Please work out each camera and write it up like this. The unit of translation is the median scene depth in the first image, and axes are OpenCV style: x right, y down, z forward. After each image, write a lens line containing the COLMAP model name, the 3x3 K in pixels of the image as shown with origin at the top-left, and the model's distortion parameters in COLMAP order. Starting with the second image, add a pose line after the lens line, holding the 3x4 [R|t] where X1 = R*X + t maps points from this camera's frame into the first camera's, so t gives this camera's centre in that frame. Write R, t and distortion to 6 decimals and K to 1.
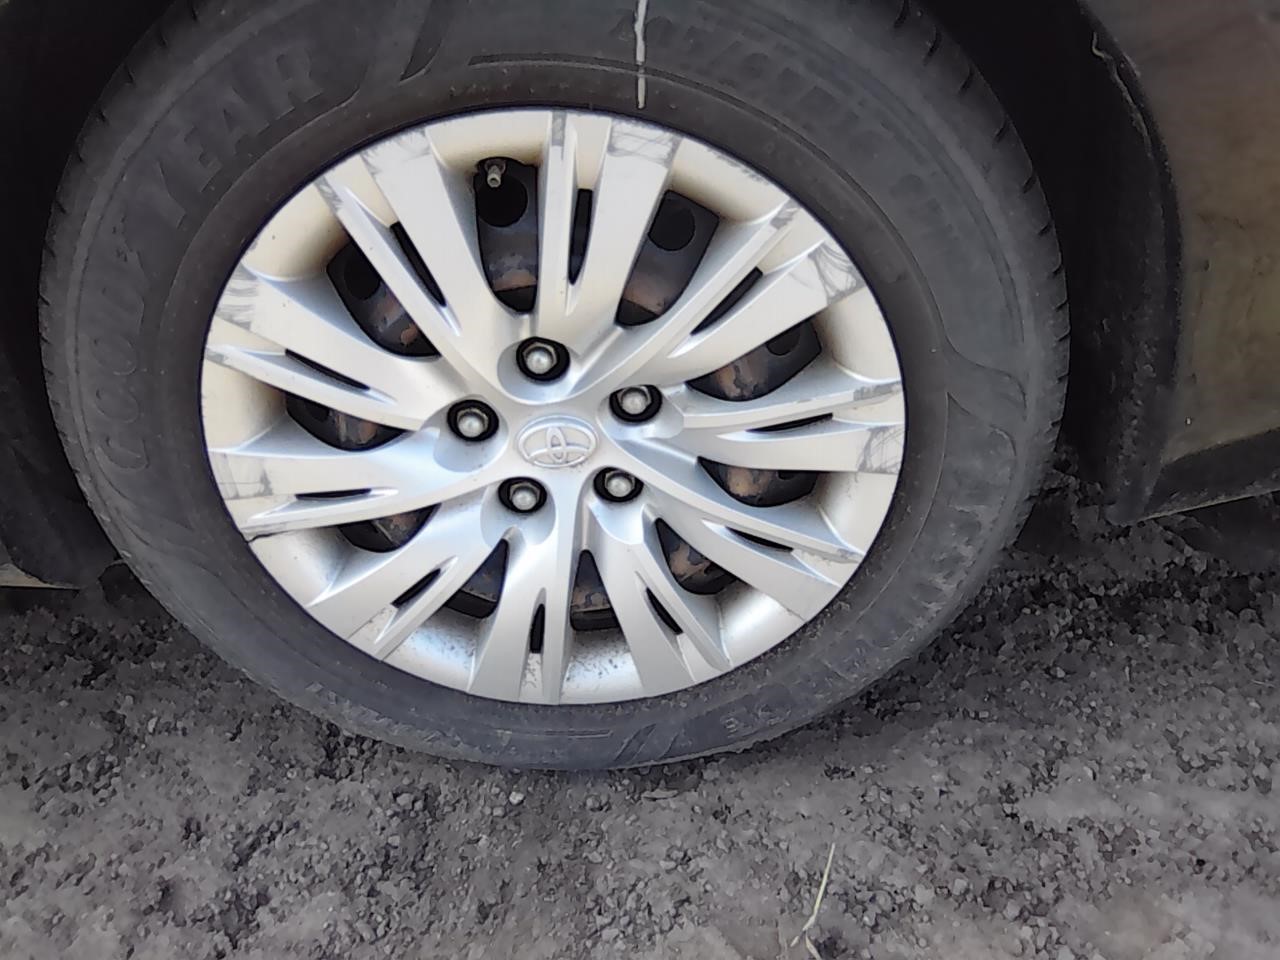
lens RADIAL K [[997.3, 0, 635.0], [0, 997.3, 473.5], [0, 0, 1]] dist [0.007179, -0.059463]
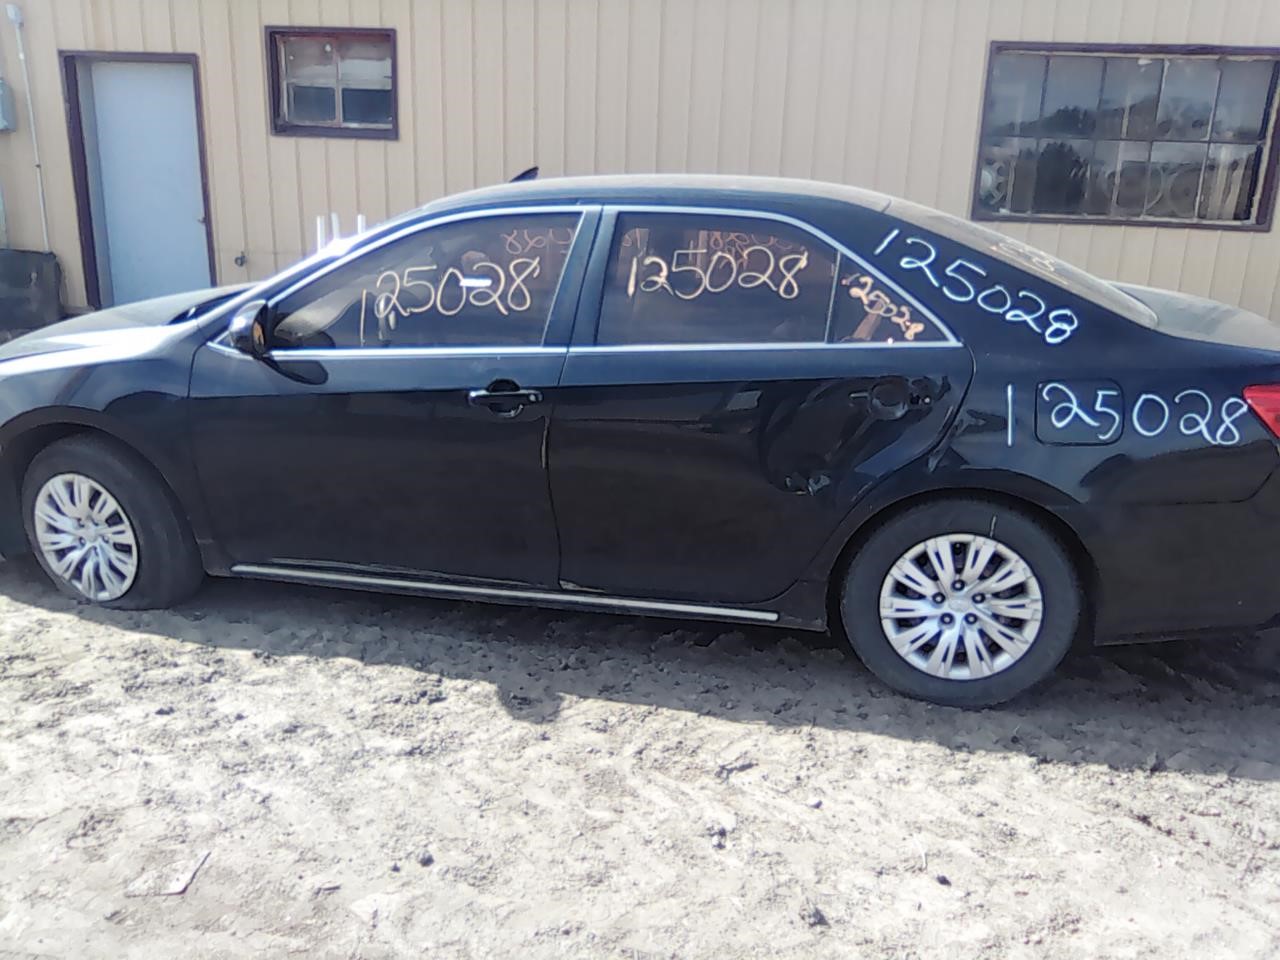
lens RADIAL K [[997.3, 0, 635.0], [0, 997.3, 473.5], [0, 0, 1]] dist [0.007179, -0.059463]
pose [[0.975990, 0.111664, -0.187014, -0.721036], [-0.170601, 0.925697, -0.337610, 1.166923], [0.135420, 0.361409, 0.922521, -3.473528]]
